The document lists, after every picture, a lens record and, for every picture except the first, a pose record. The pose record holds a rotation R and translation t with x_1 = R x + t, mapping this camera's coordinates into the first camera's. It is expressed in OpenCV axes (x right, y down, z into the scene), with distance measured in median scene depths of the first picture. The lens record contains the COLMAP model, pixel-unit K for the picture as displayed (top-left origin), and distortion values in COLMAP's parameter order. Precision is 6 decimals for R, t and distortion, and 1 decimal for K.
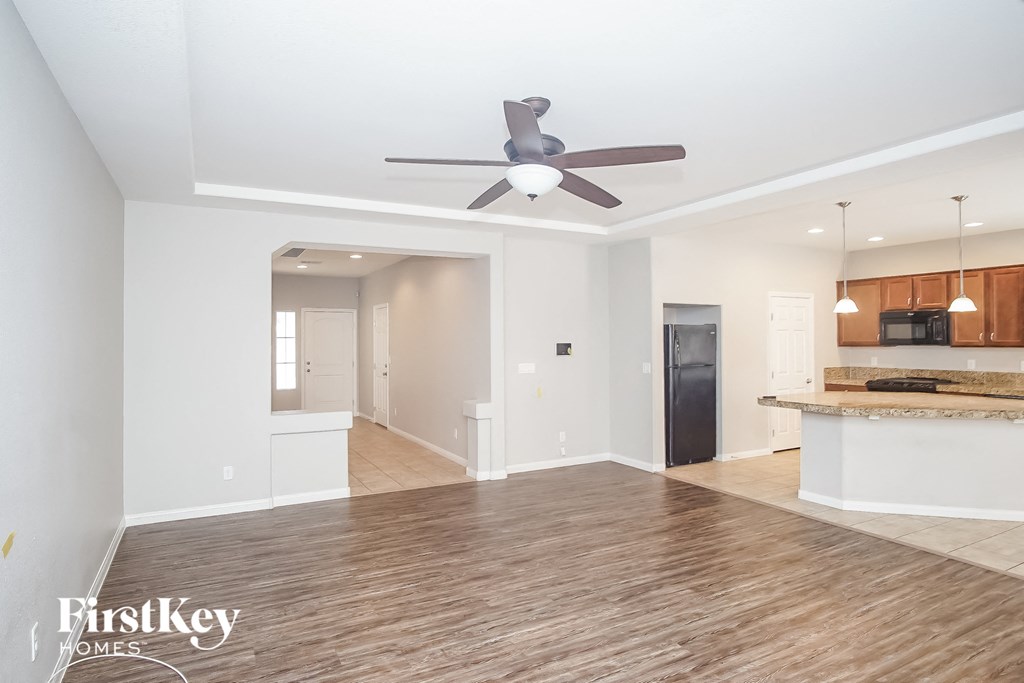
lens RADIAL K [[572.6, 0, 506.8], [0, 572.6, 336.7], [0, 0, 1]] dist [-0.016296, 0.003529]
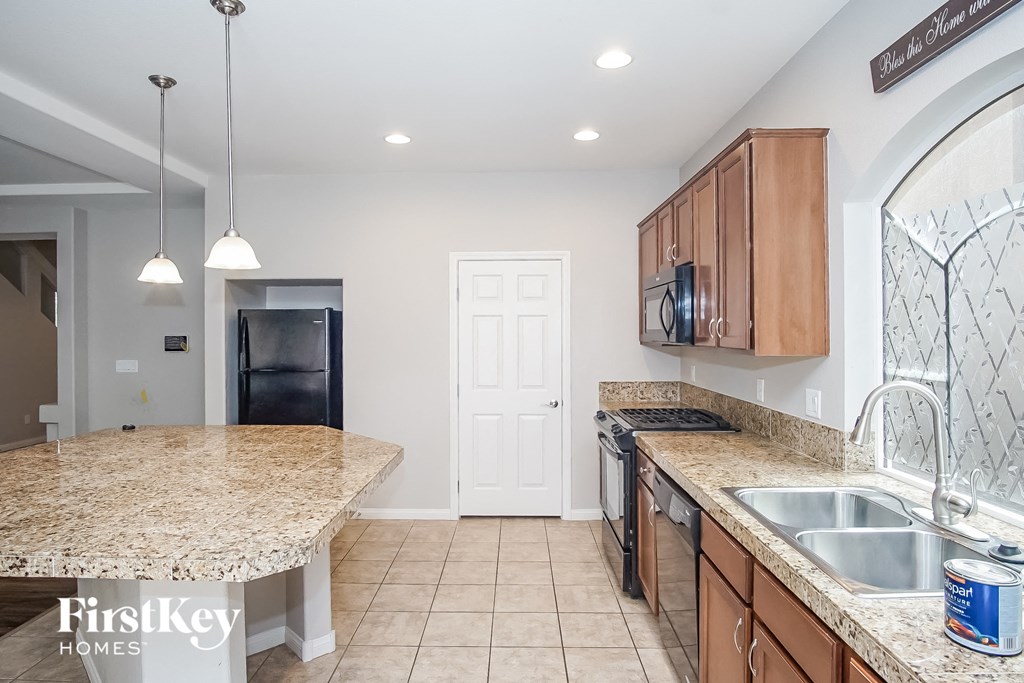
lens RADIAL K [[572.6, 0, 506.8], [0, 572.6, 336.7], [0, 0, 1]] dist [-0.016296, 0.003529]
pose [[0.871835, 0.006122, -0.489762, 1.464737], [0.001685, 0.999878, 0.015498, 0.001282], [0.489798, -0.014337, 0.871718, 0.893025]]
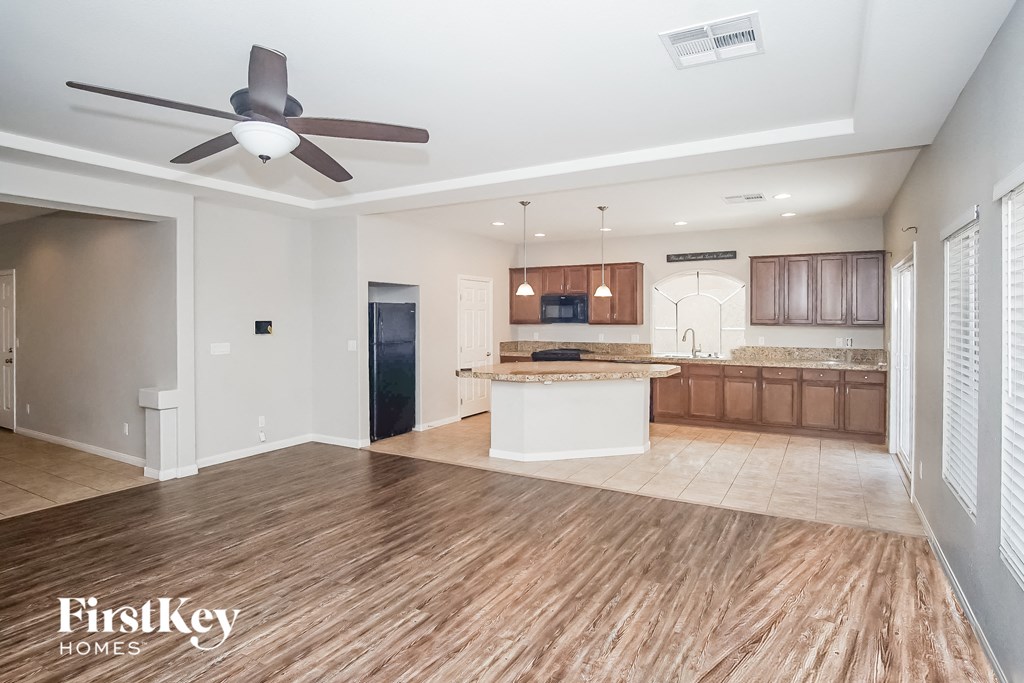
lens RADIAL K [[562.6, 0, 497.2], [0, 562.6, 321.3], [0, 0, 1]] dist [-0.014513, 0.002799]
pose [[0.858763, 0.000281, 0.512373, -0.069103], [-0.005948, 0.999938, 0.009420, 0.001628], [-0.512338, -0.011137, 0.858712, 0.034373]]
